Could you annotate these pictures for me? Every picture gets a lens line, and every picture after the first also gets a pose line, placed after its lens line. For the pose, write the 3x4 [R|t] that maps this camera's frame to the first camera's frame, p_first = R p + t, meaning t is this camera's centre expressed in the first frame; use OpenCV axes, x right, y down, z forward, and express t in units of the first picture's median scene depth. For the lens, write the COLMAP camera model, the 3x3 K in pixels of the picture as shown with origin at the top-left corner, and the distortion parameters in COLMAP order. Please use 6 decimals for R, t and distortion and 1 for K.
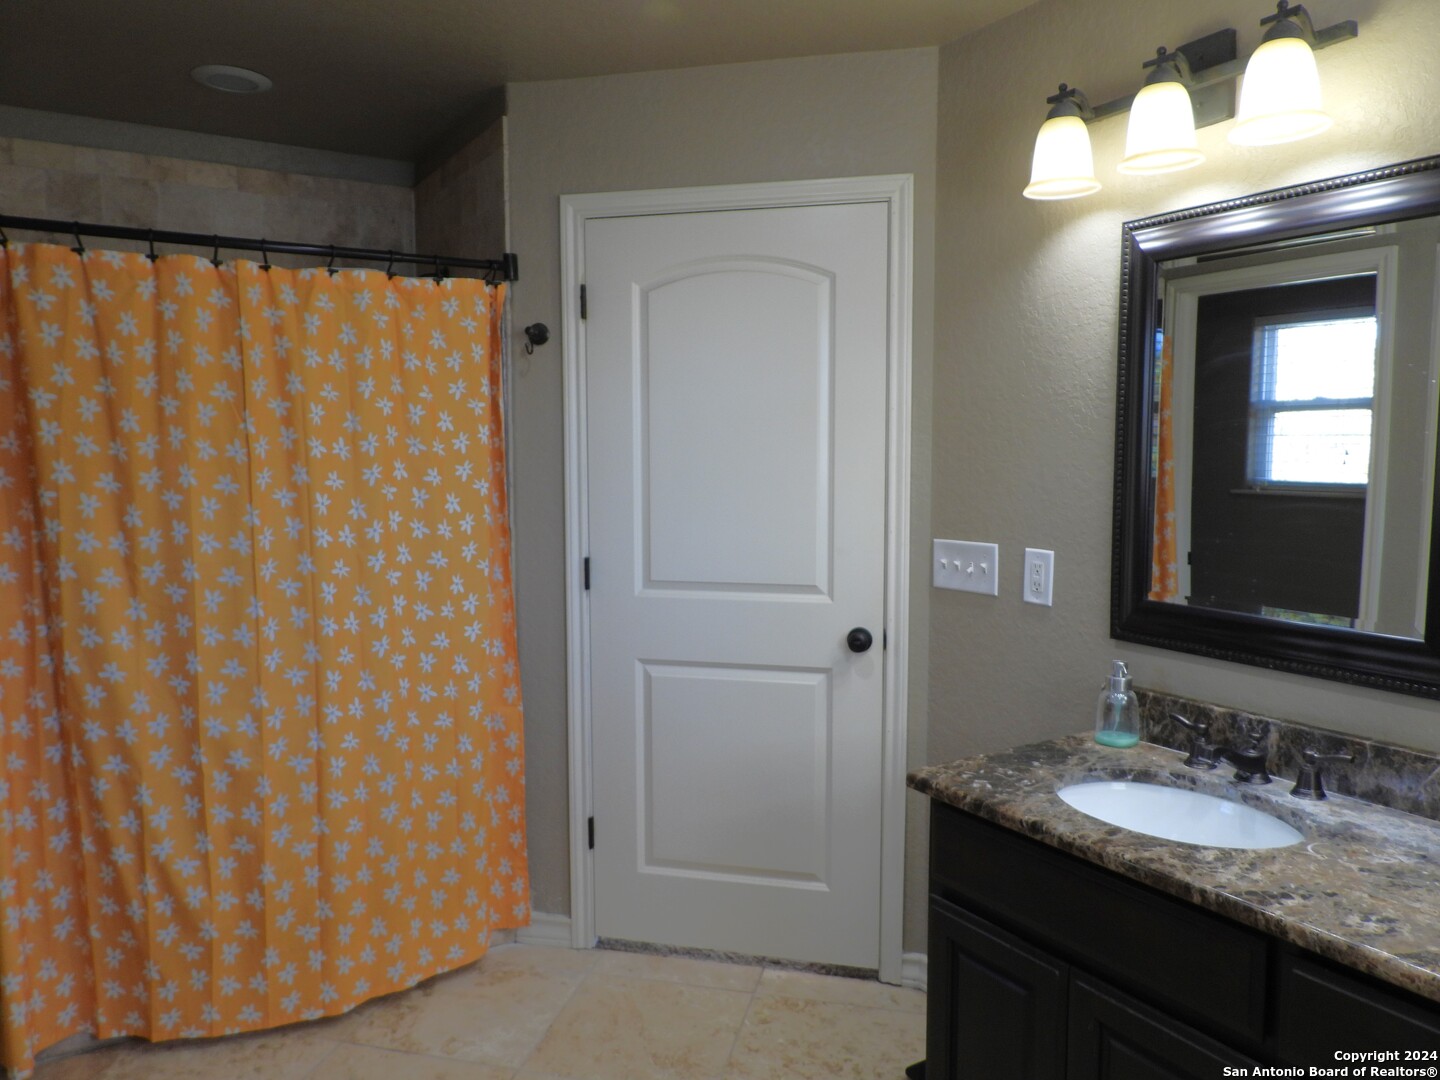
lens RADIAL K [[1027.2, 0, 718.5], [0, 1027.2, 544.1], [0, 0, 1]] dist [0.012572, -0.015699]
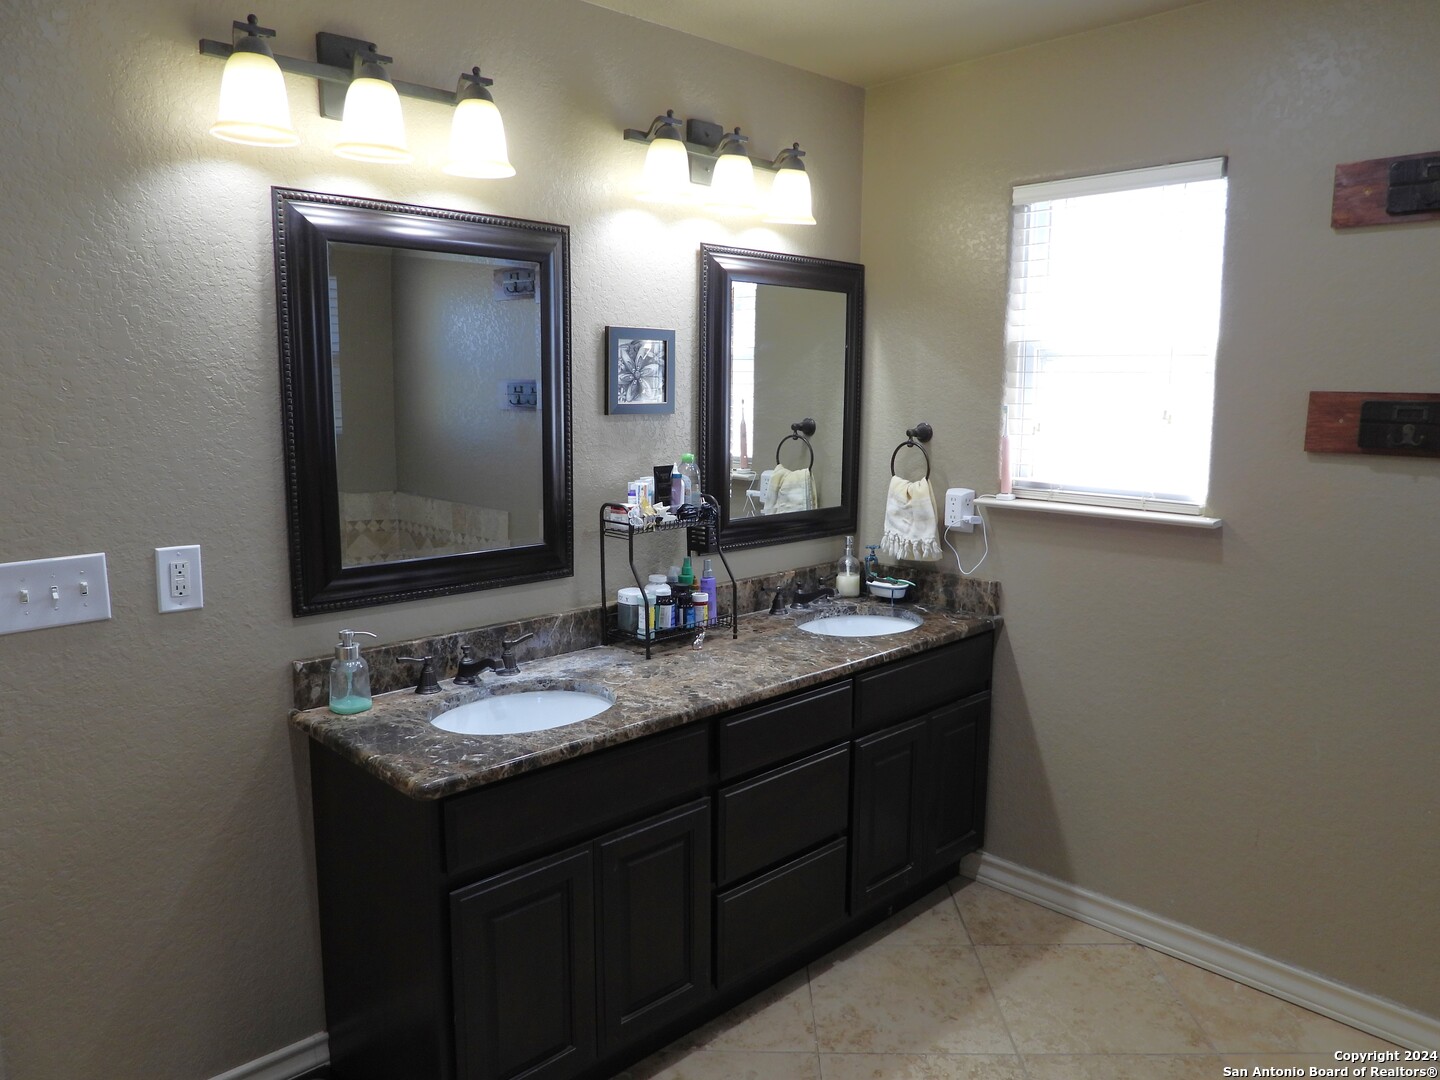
lens RADIAL K [[1027.2, 0, 715.9], [0, 1027.2, 534.2], [0, 0, 1]] dist [0.012572, -0.015699]
pose [[-0.204493, -0.142952, 0.968374, -0.813179], [0.087707, 0.982624, 0.163577, -0.142022], [-0.974931, 0.118384, -0.188402, 1.001813]]
